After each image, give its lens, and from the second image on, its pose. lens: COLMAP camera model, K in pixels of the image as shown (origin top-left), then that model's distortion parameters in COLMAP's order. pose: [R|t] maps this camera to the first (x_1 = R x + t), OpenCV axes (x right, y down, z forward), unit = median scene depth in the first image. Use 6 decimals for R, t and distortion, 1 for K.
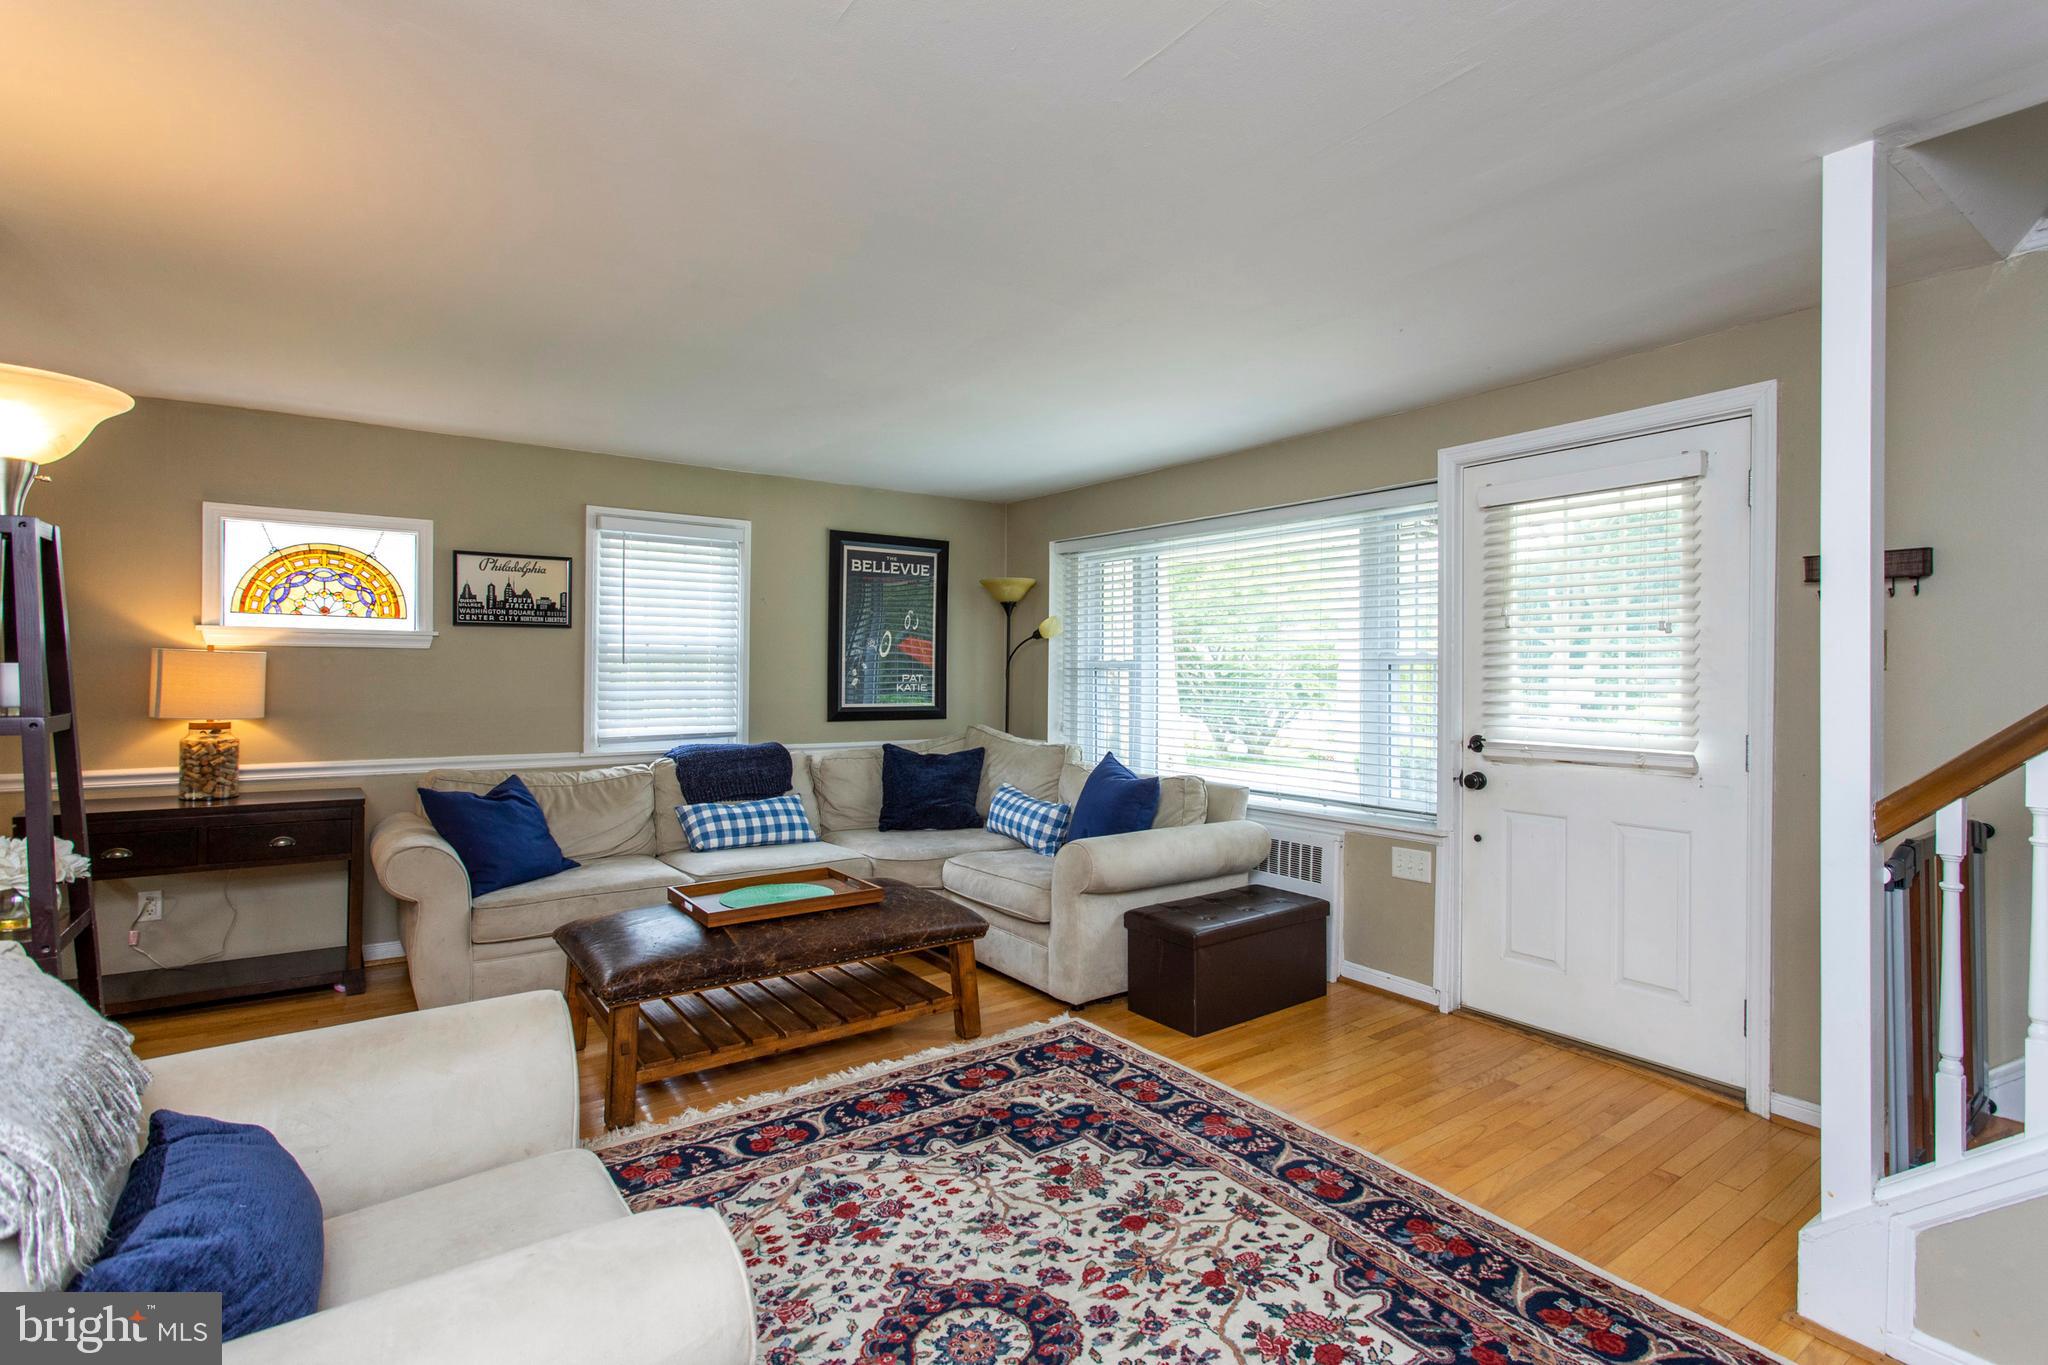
lens RADIAL K [[984.4, 0, 1035.5], [0, 984.4, 664.8], [0, 0, 1]] dist [-0.001479, 0.002137]
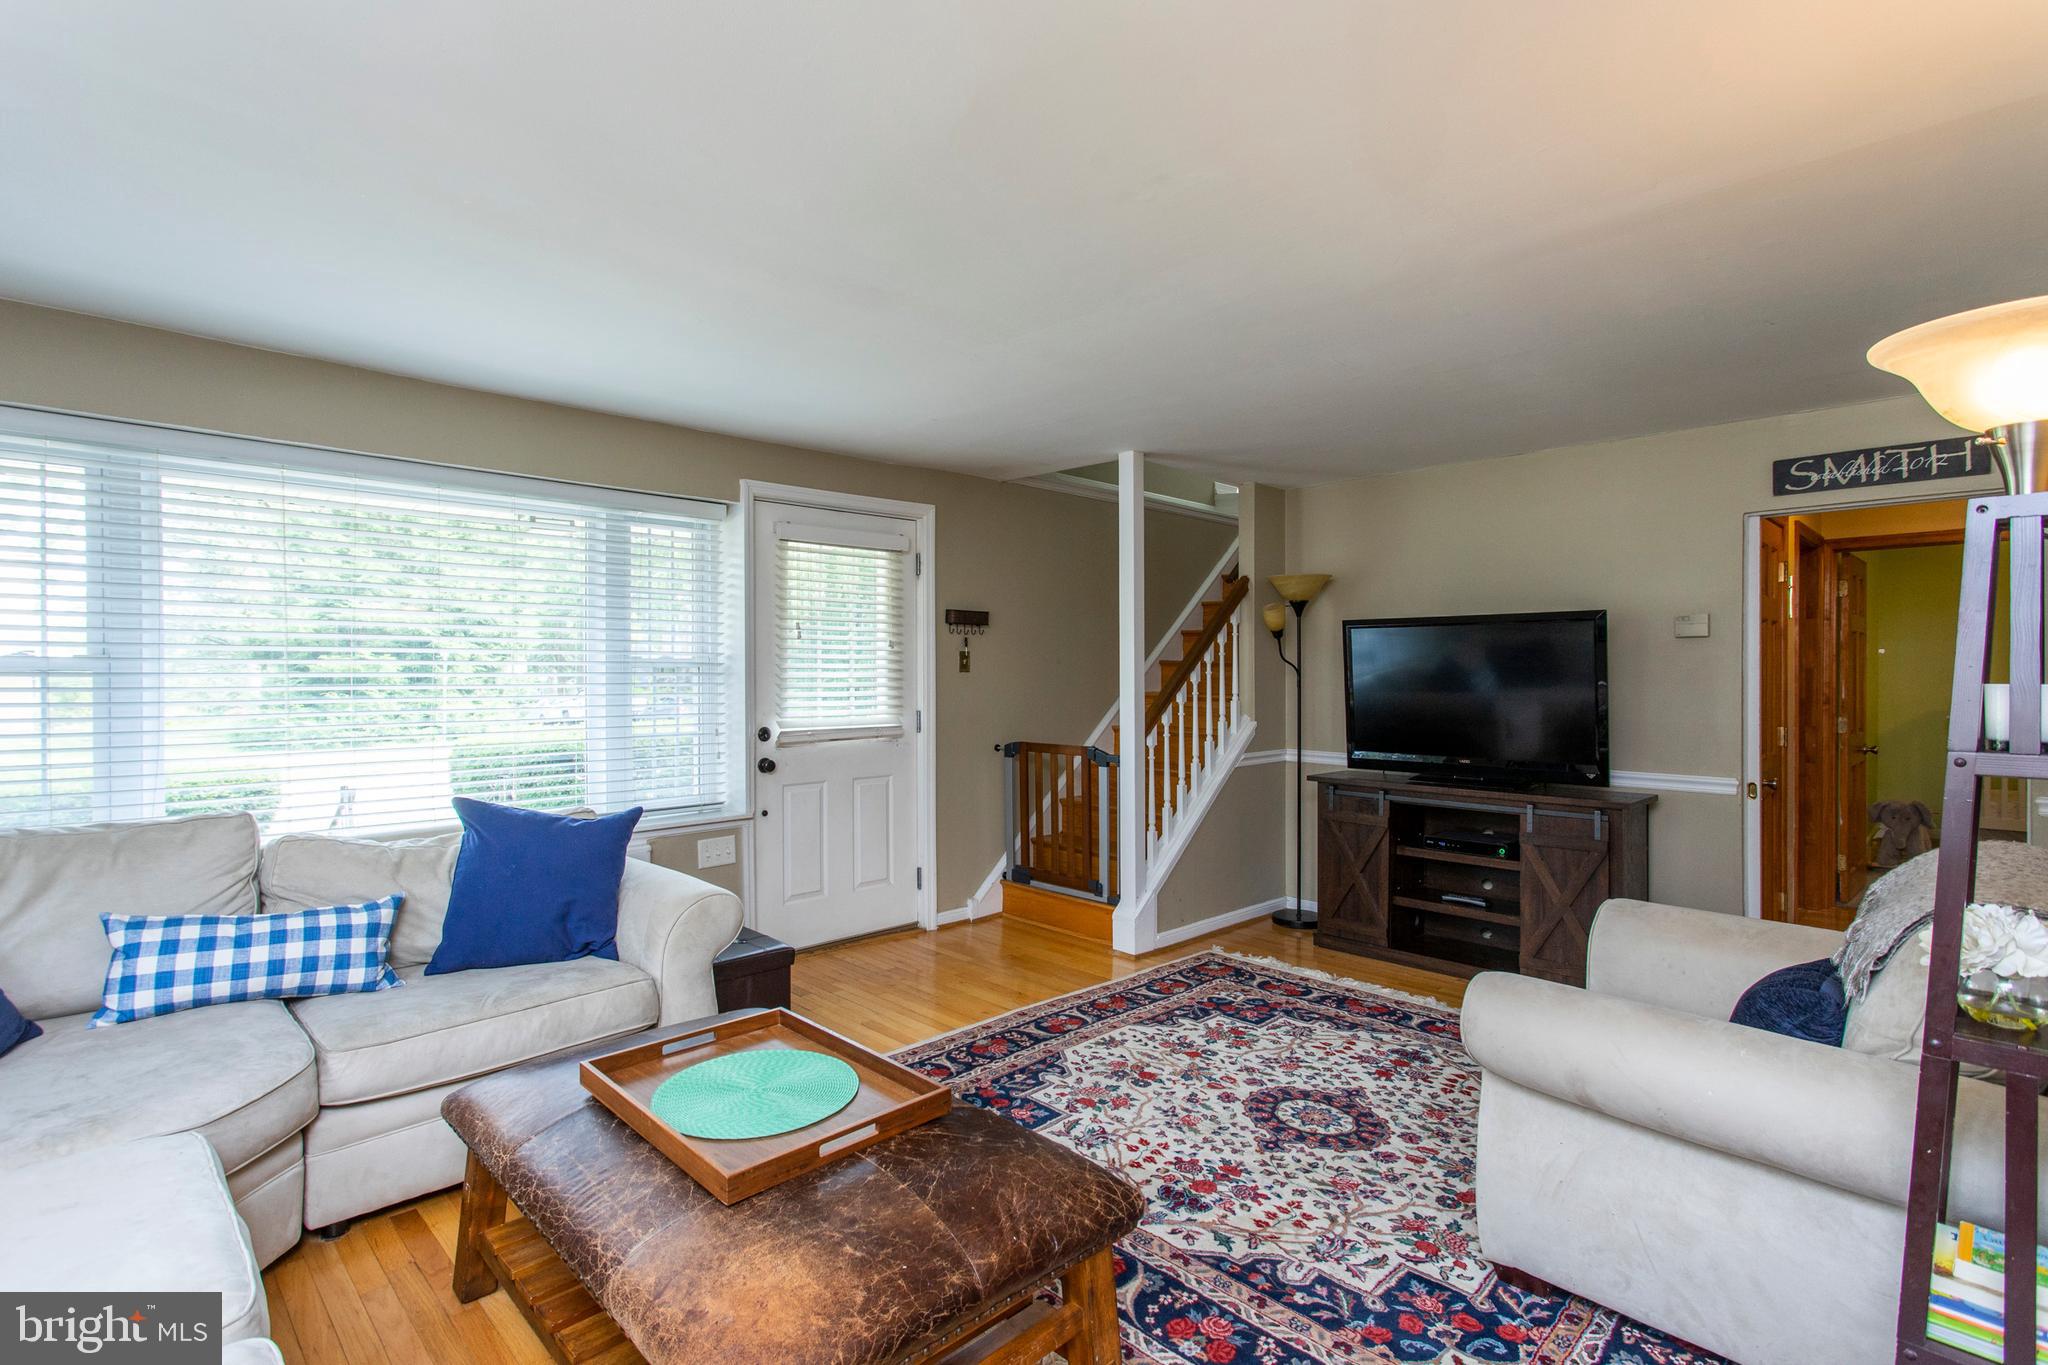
lens RADIAL K [[984.4, 0, 1025.8], [0, 984.4, 681.0], [0, 0, 1]] dist [-0.001479, 0.002137]
pose [[-0.161454, -0.016191, 0.986747, -1.215911], [-0.006053, 0.999863, 0.015416, -0.007363], [-0.986862, -0.003484, -0.161530, 1.380114]]
